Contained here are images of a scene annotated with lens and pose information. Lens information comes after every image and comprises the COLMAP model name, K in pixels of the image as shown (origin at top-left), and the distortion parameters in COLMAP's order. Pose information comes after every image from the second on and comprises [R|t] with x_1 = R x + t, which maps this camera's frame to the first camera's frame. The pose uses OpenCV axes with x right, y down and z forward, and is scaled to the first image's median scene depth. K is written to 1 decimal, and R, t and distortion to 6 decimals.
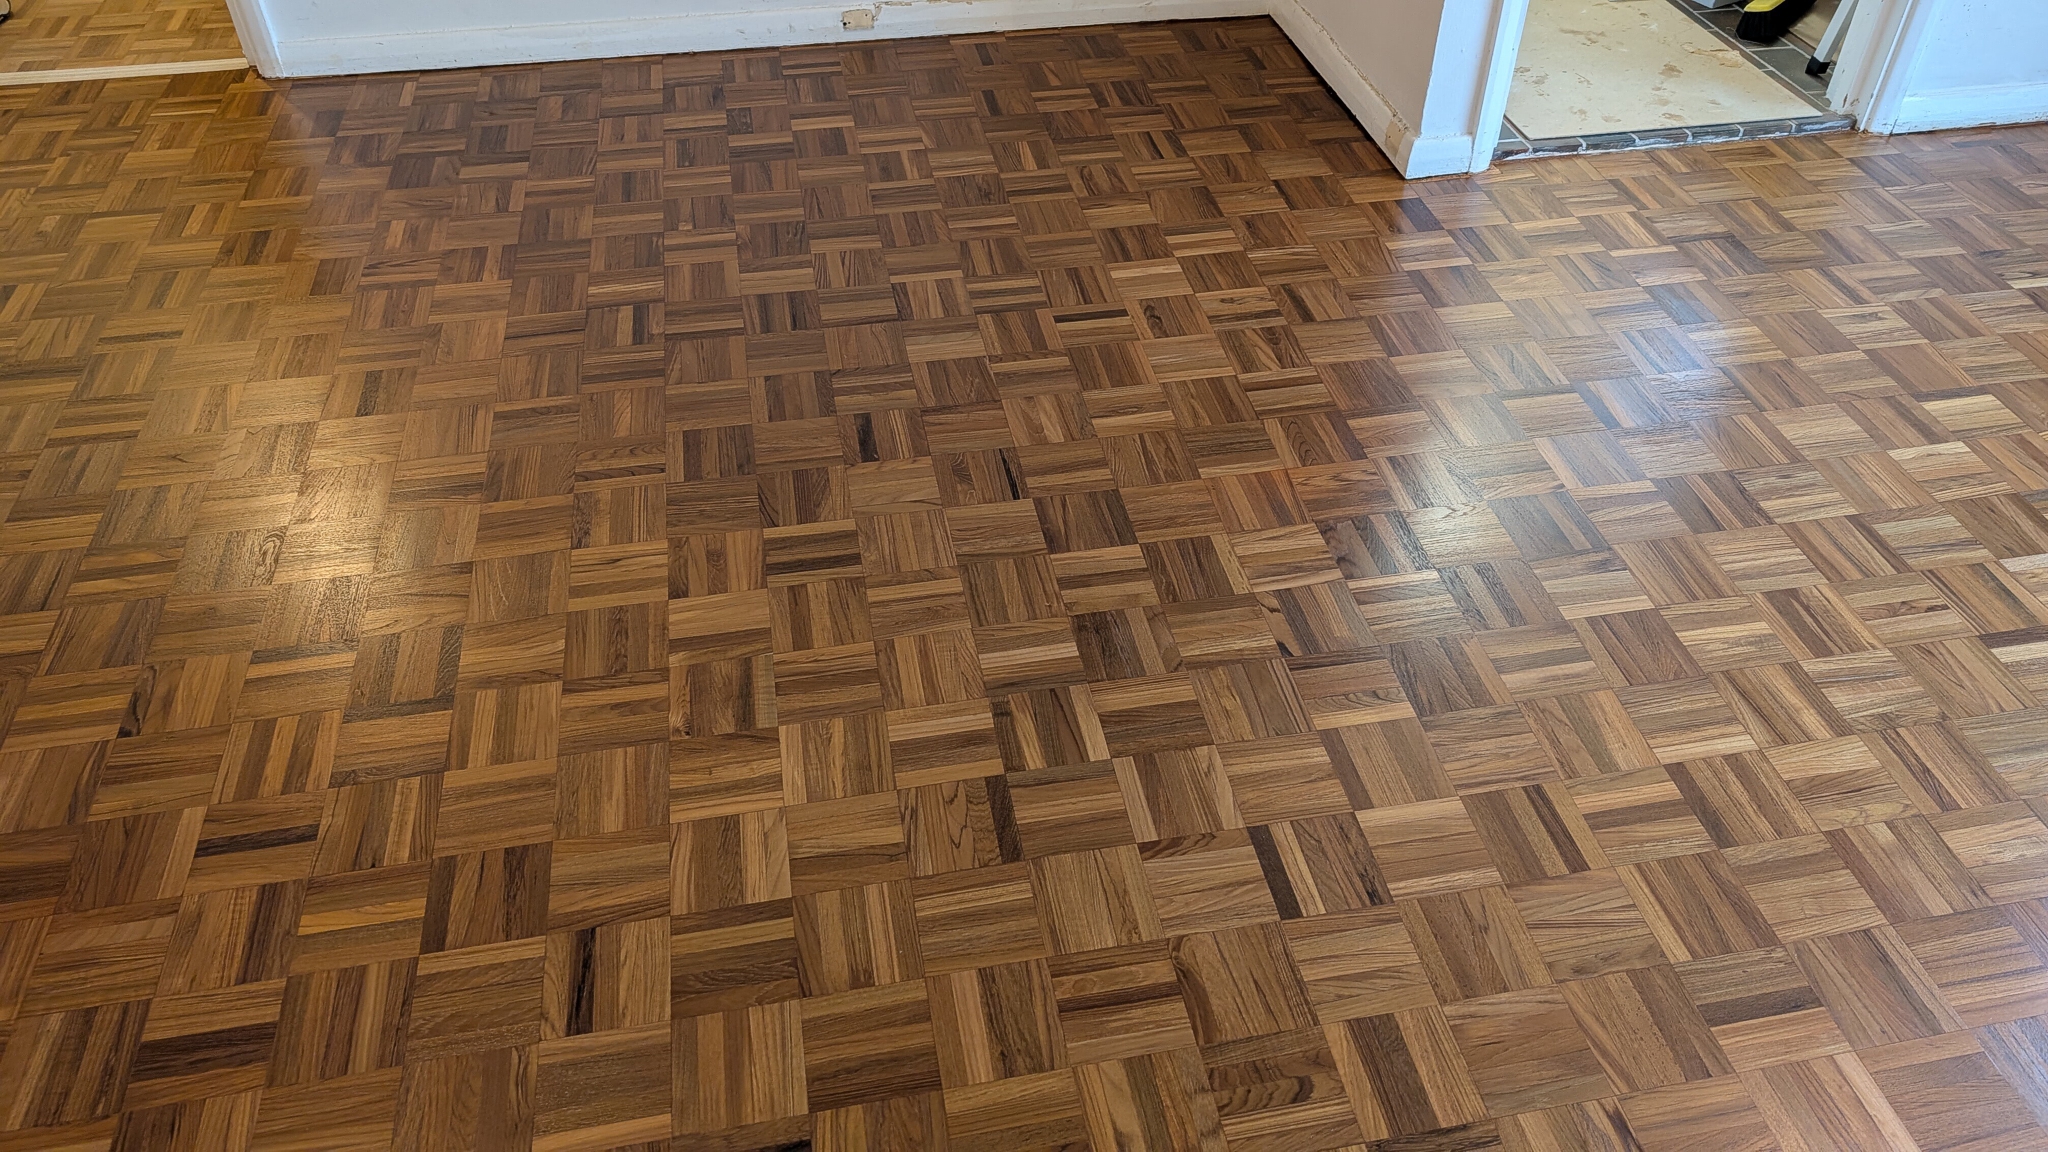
lens RADIAL K [[1523.8, 0, 1018.1], [0, 1523.8, 580.1], [0, 0, 1]] dist [0.012676, -0.002901]
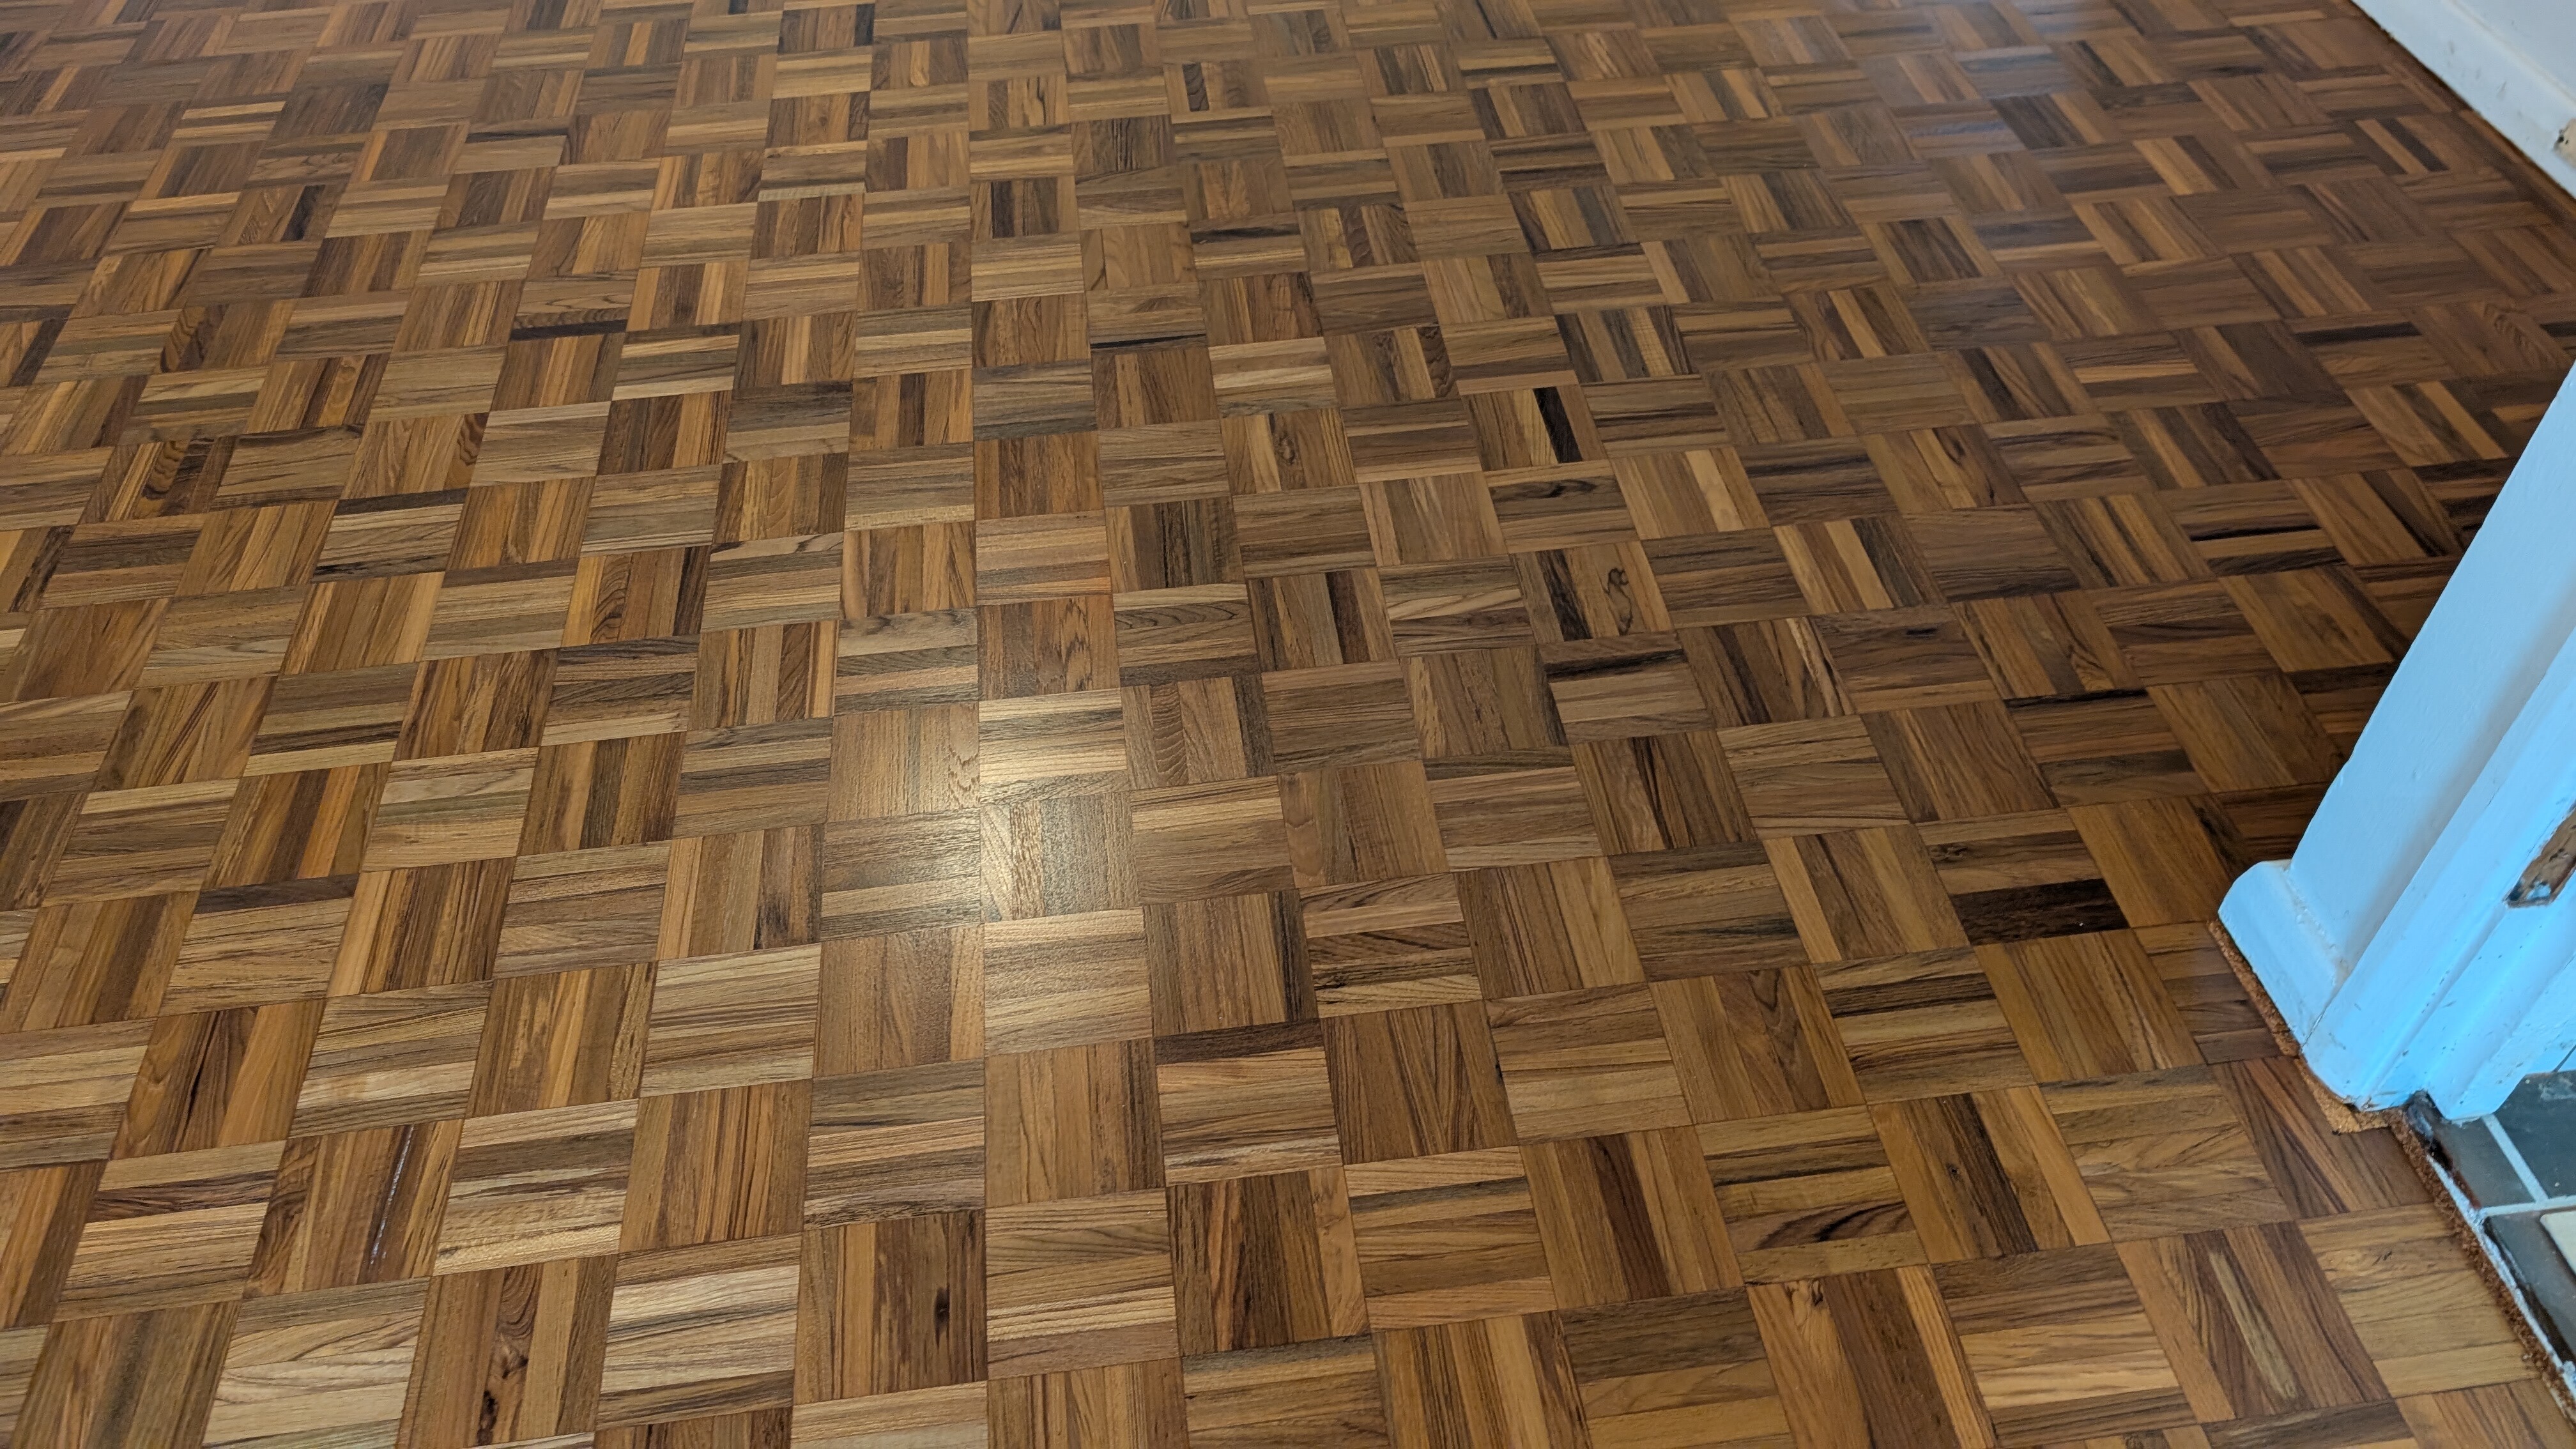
lens RADIAL K [[1916.7, 0, 1265.9], [0, 1916.7, 725.4], [0, 0, 1]] dist [0.012676, -0.002901]
pose [[-0.078201, 0.712133, -0.697675, 0.674406], [-0.630331, 0.506866, 0.588022, -0.488033], [0.772378, 0.485750, 0.409242, 0.655605]]
